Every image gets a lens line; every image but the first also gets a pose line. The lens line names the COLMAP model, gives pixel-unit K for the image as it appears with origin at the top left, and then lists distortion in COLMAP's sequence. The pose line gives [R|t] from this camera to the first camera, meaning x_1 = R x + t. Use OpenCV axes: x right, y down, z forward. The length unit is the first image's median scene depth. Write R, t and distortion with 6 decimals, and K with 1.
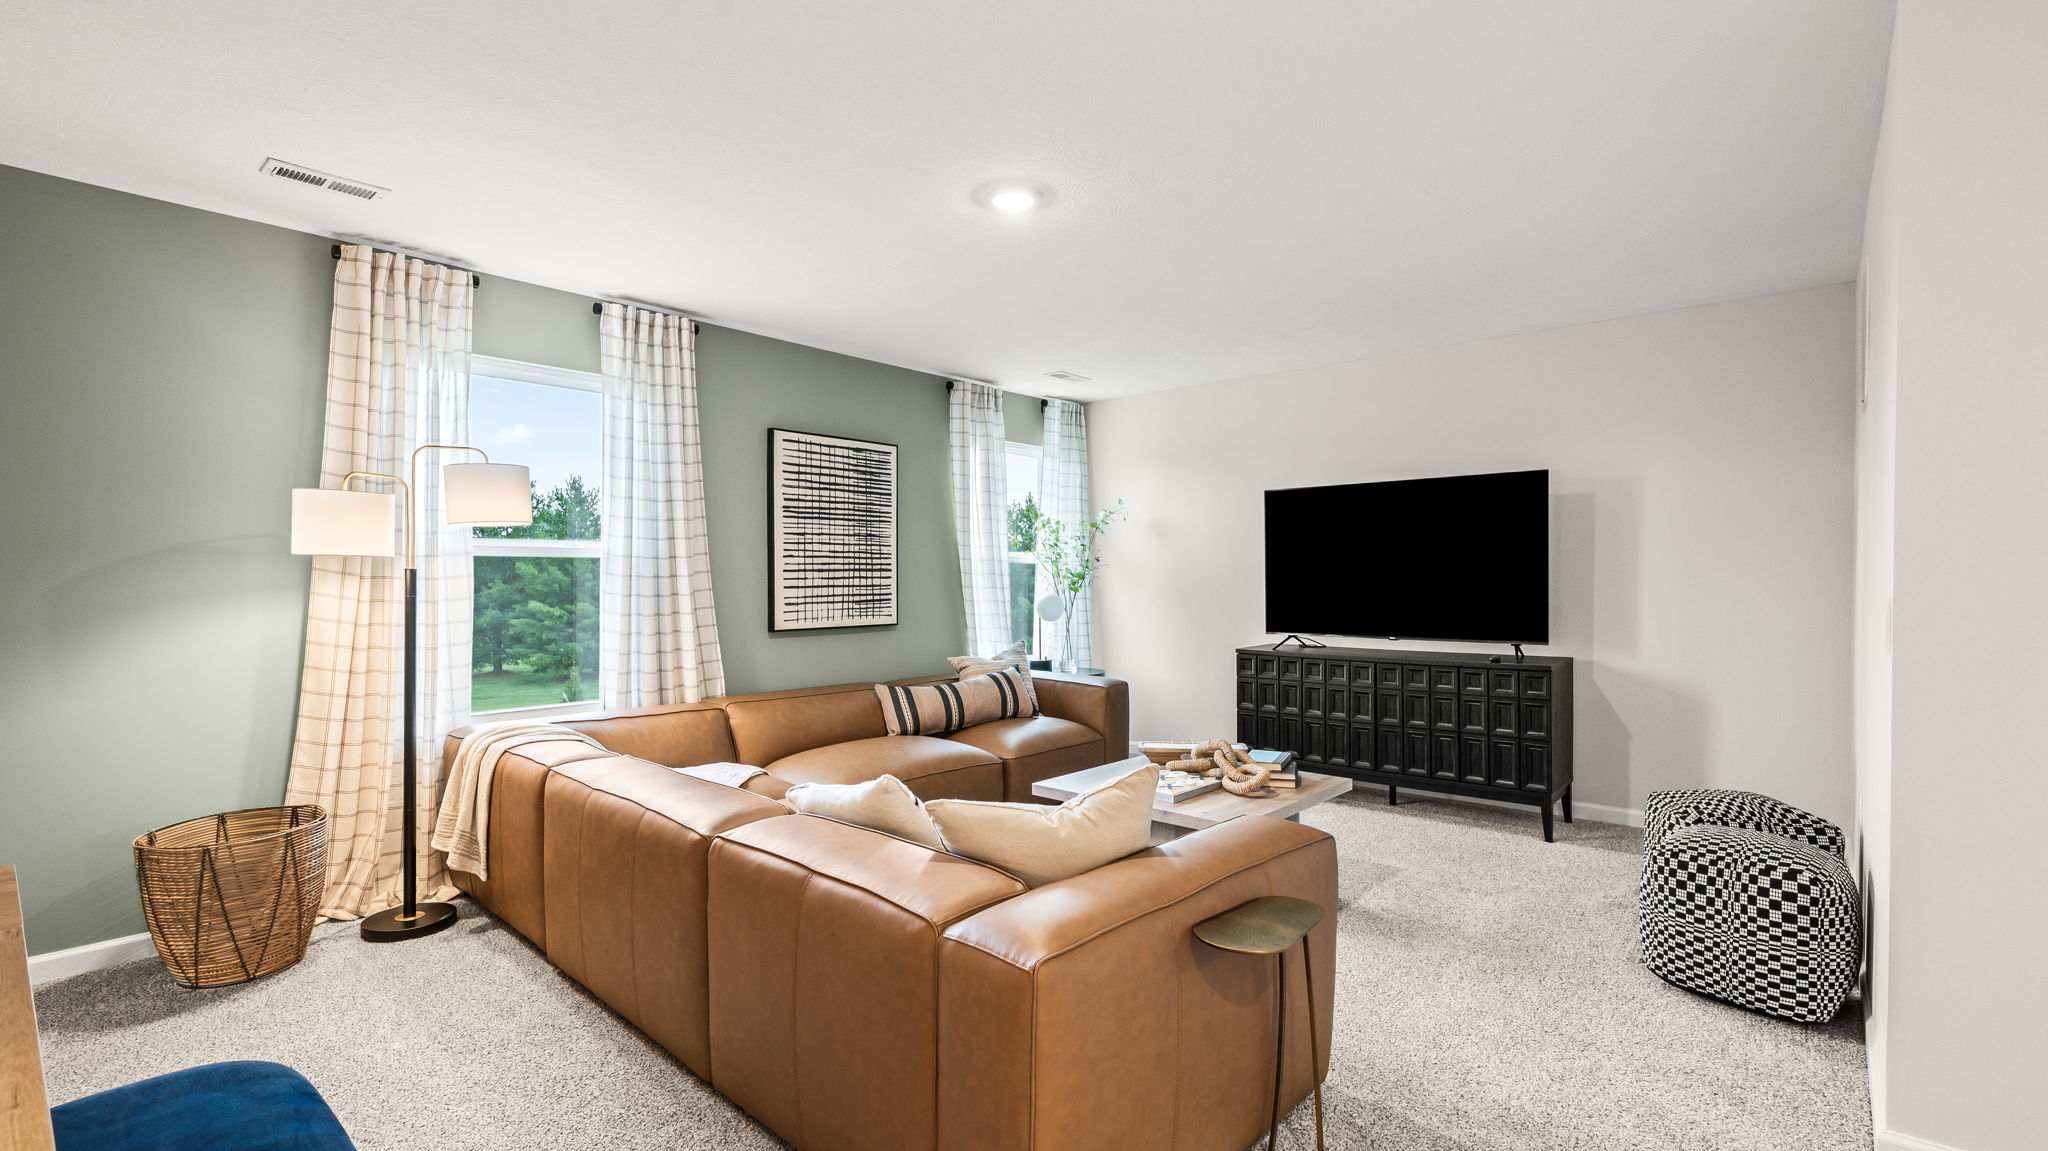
lens RADIAL K [[910.1, 0, 1023.7], [0, 910.1, 592.2], [0, 0, 1]] dist [-0.000330, 0.000154]
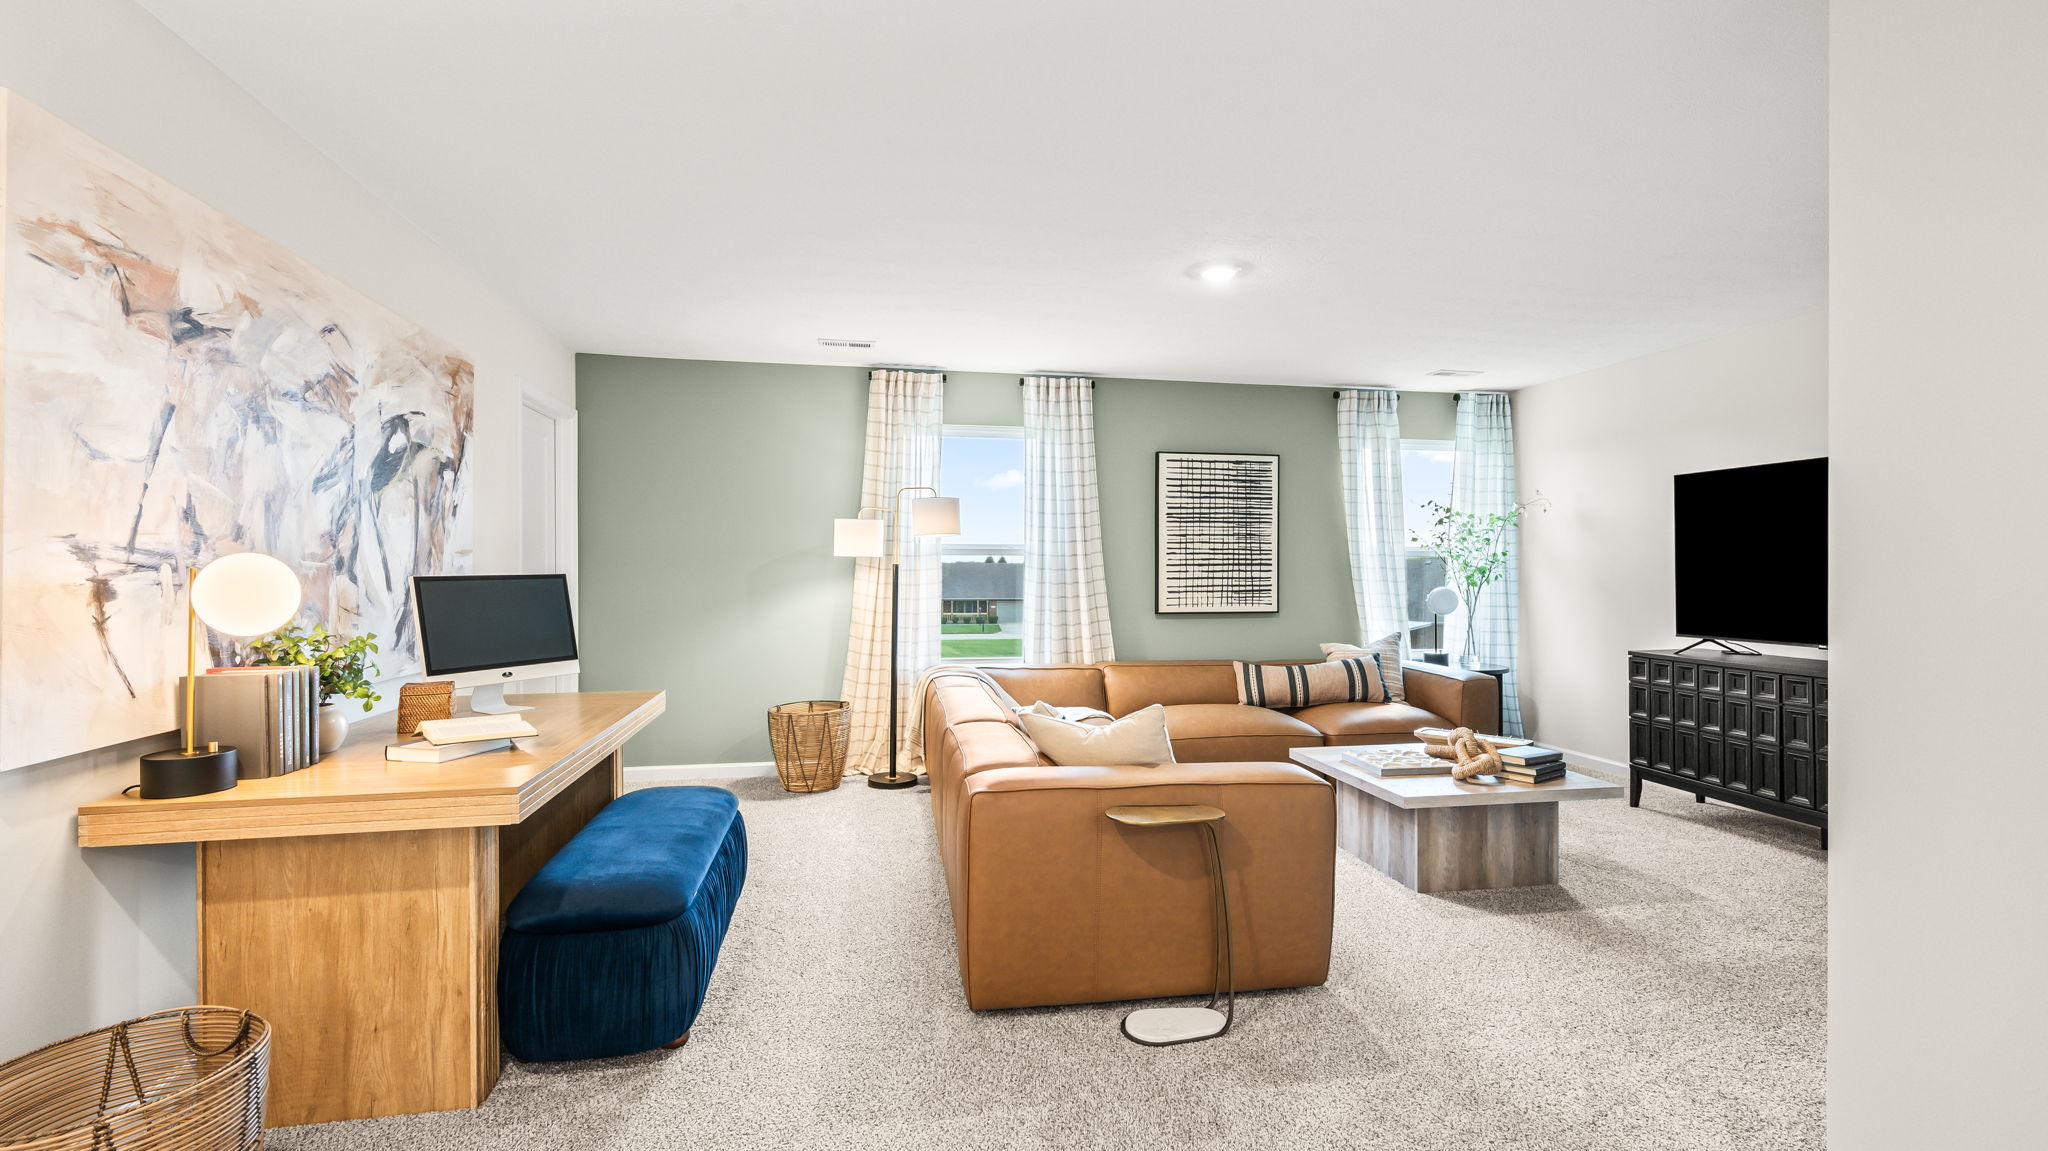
lens RADIAL K [[906.1, 0, 1031.9], [0, 906.1, 571.0], [0, 0, 1]] dist [-0.002399, 0.000467]
pose [[0.792002, 0.004998, -0.610498, 0.337067], [-0.014333, 0.999843, -0.010409, 0.000109], [0.610350, 0.016994, 0.791950, -0.091385]]
